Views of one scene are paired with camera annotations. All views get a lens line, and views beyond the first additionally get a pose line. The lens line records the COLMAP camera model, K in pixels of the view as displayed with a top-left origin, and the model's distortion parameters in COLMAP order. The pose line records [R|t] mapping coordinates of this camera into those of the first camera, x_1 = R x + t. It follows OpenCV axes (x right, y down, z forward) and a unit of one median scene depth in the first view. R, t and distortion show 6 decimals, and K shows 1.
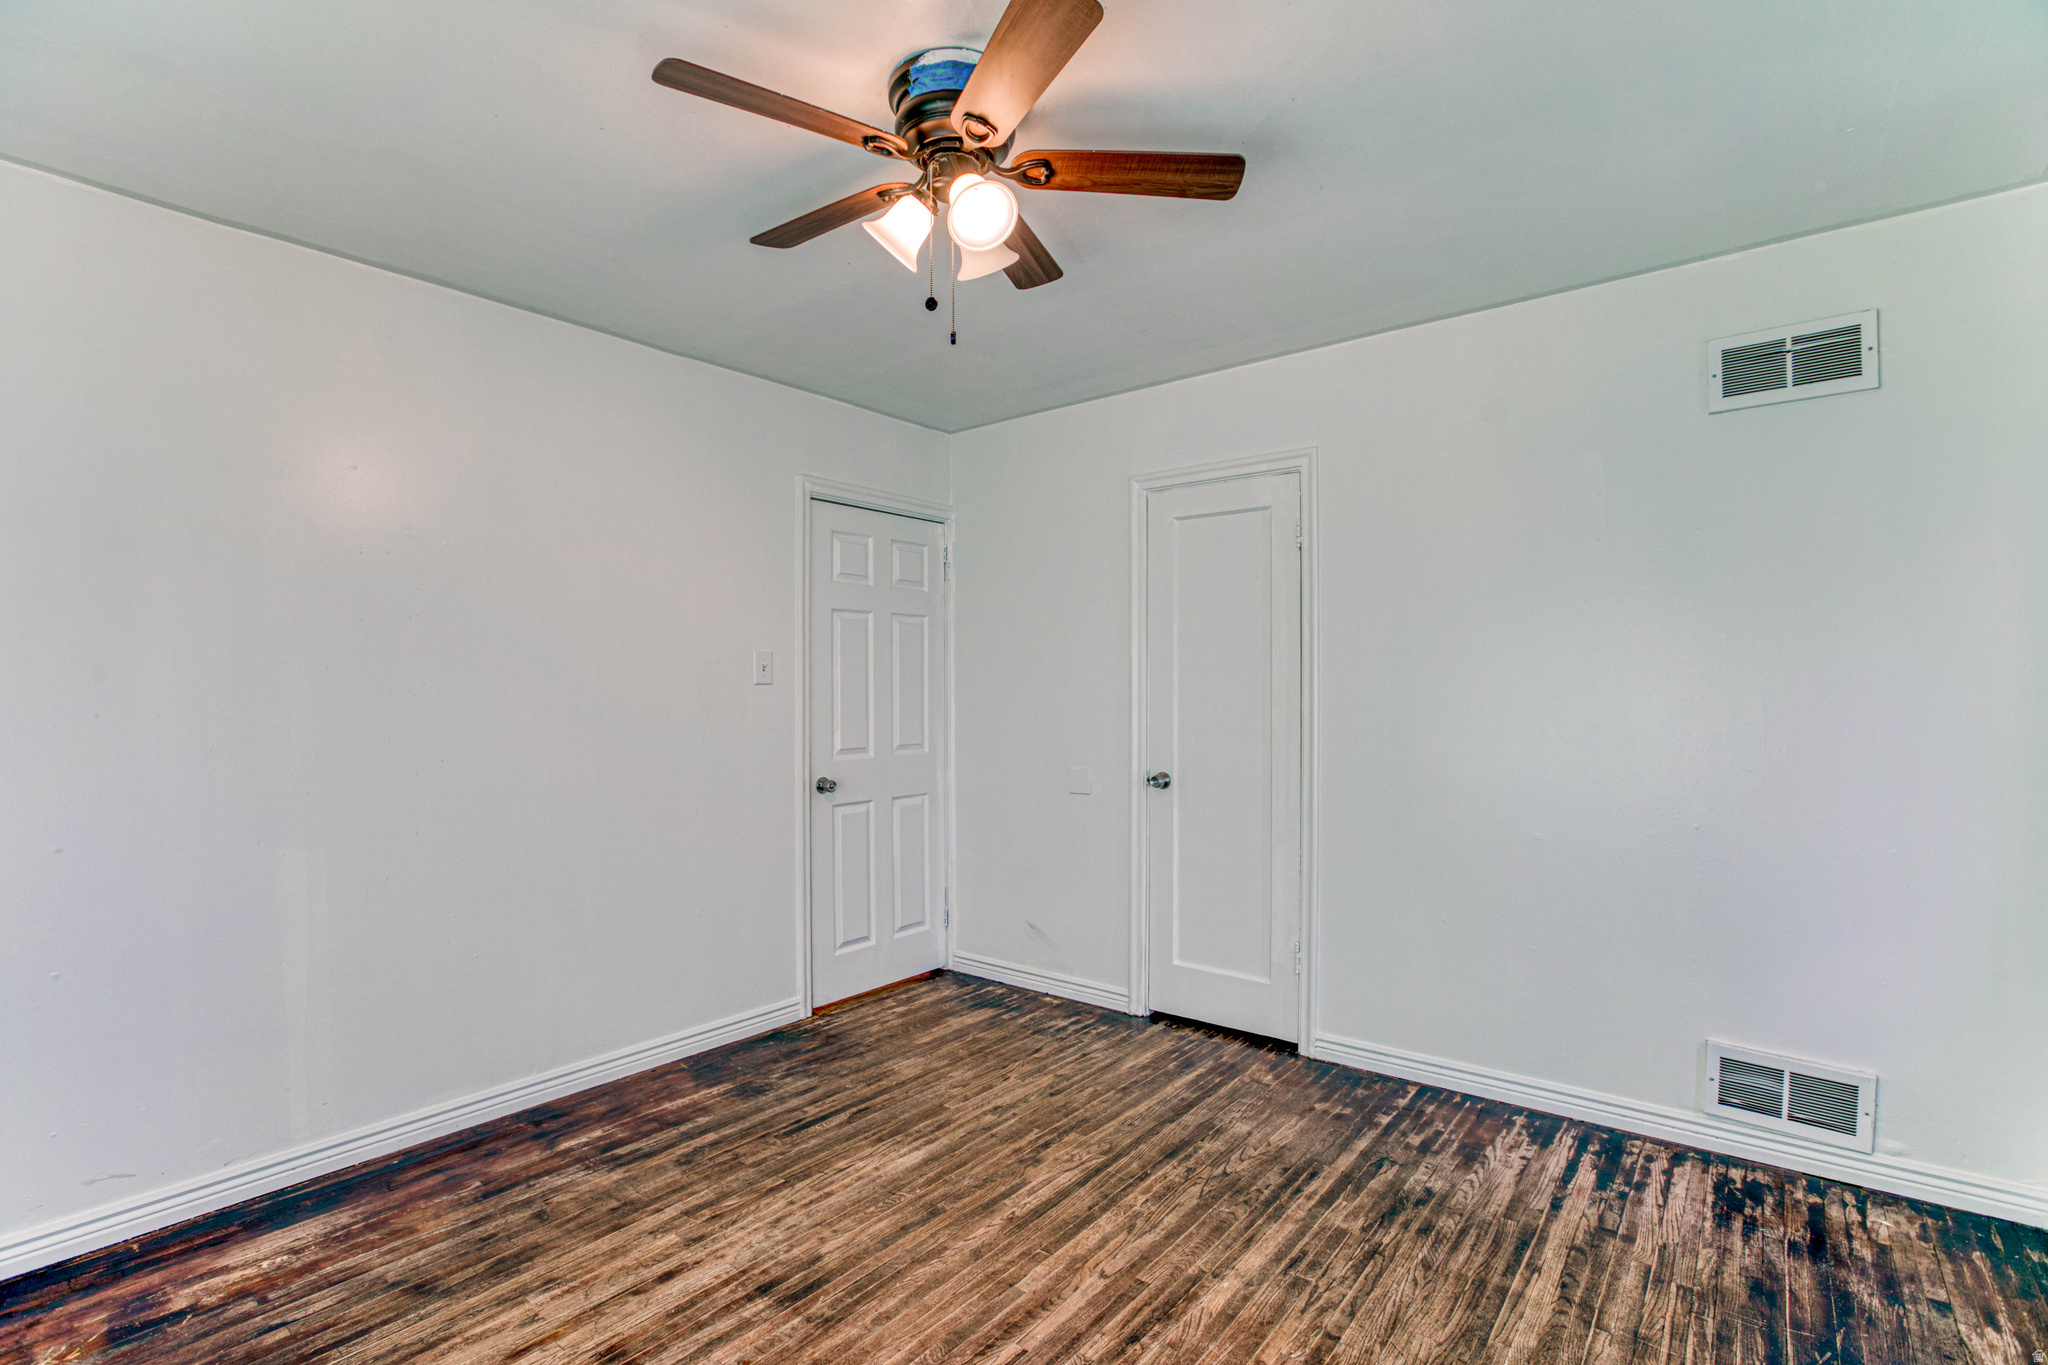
lens RADIAL K [[942.4, 0, 1057.7], [0, 942.4, 685.2], [0, 0, 1]] dist [-0.054649, 0.017023]
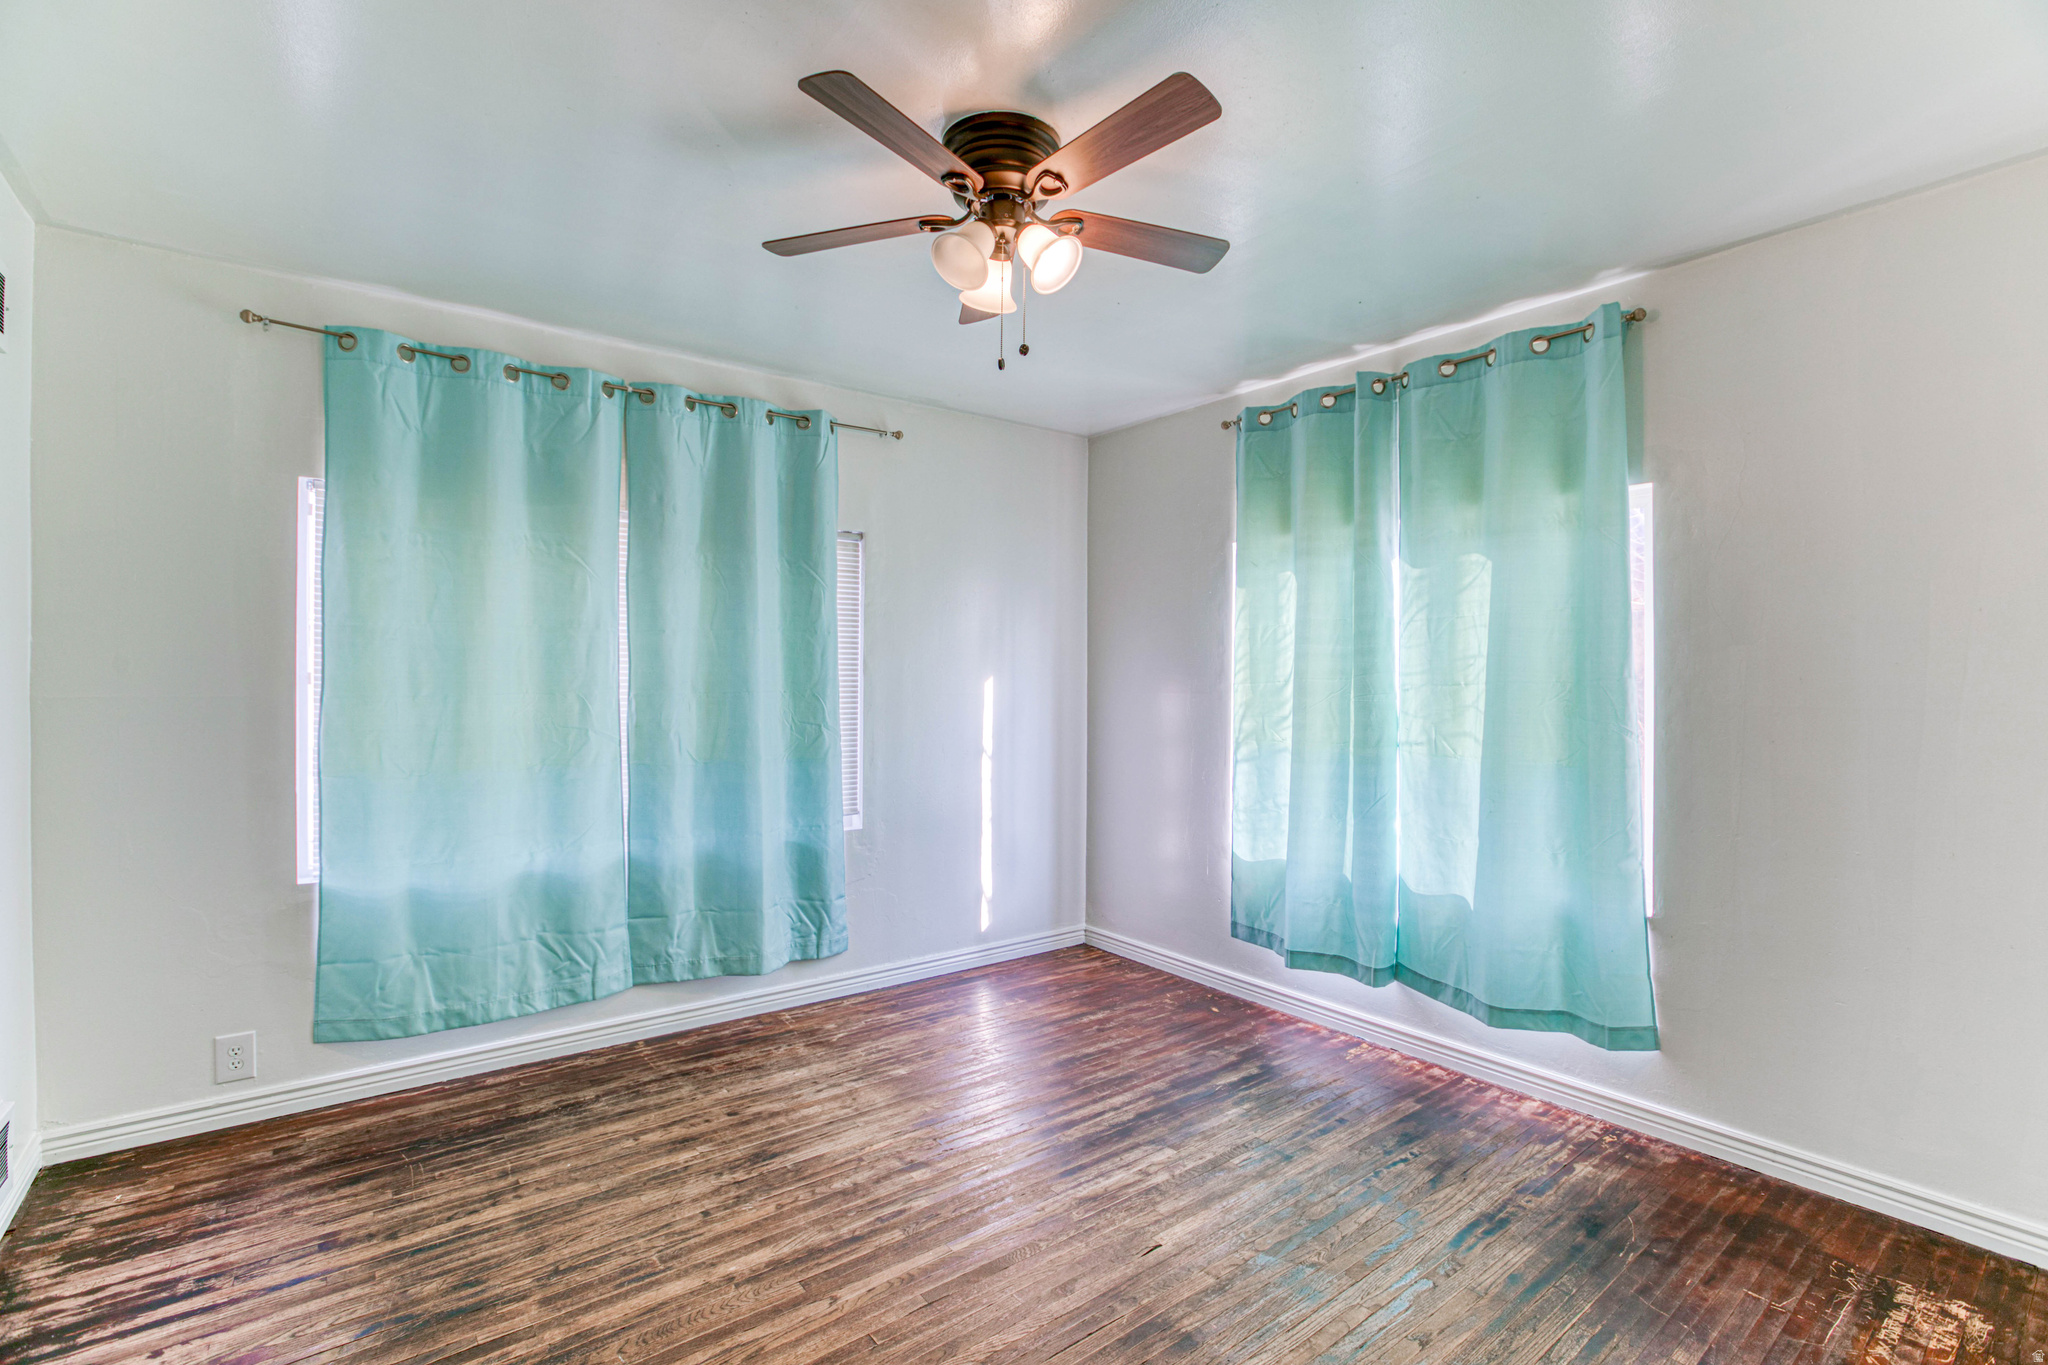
lens RADIAL K [[914.7, 0, 1024.0], [0, 914.7, 682.5], [0, 0, 1]] dist [-0.051550, 0.013693]
pose [[-0.963857, -0.001566, 0.266416, -0.310264], [-0.000691, 0.999994, 0.003376, -0.000142], [-0.266420, 0.003070, -0.963852, 1.483163]]
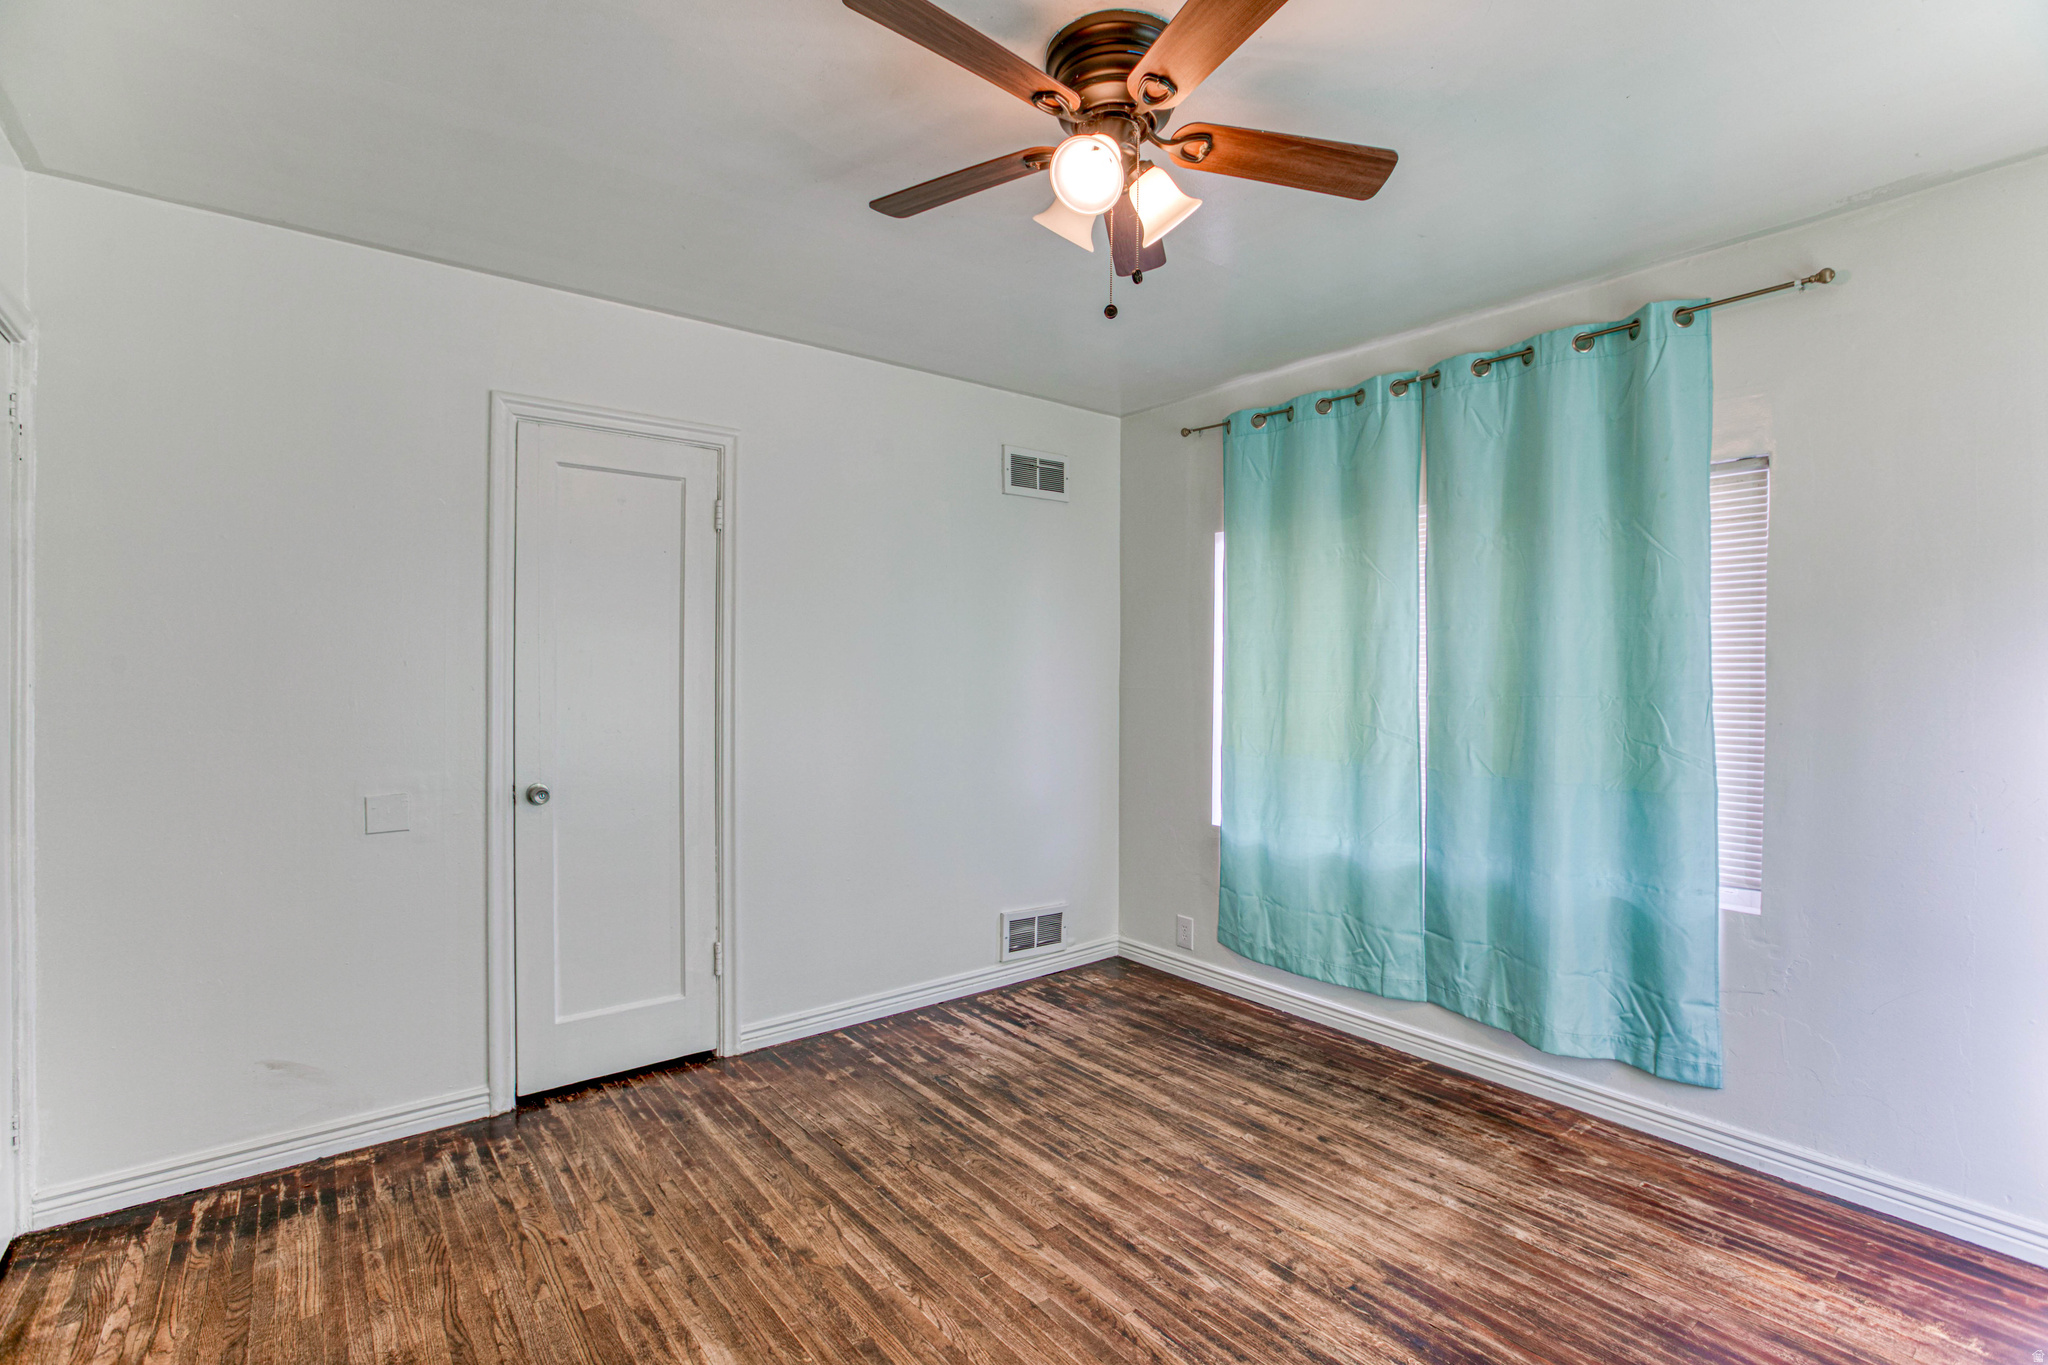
lens RADIAL K [[914.7, 0, 1024.0], [0, 914.7, 682.5], [0, 0, 1]] dist [-0.051550, 0.013693]
pose [[0.237759, -0.004496, 0.971314, -0.751728], [-0.007622, 0.999950, 0.006495, 0.000029], [-0.971294, -0.008948, 0.237713, 0.632303]]
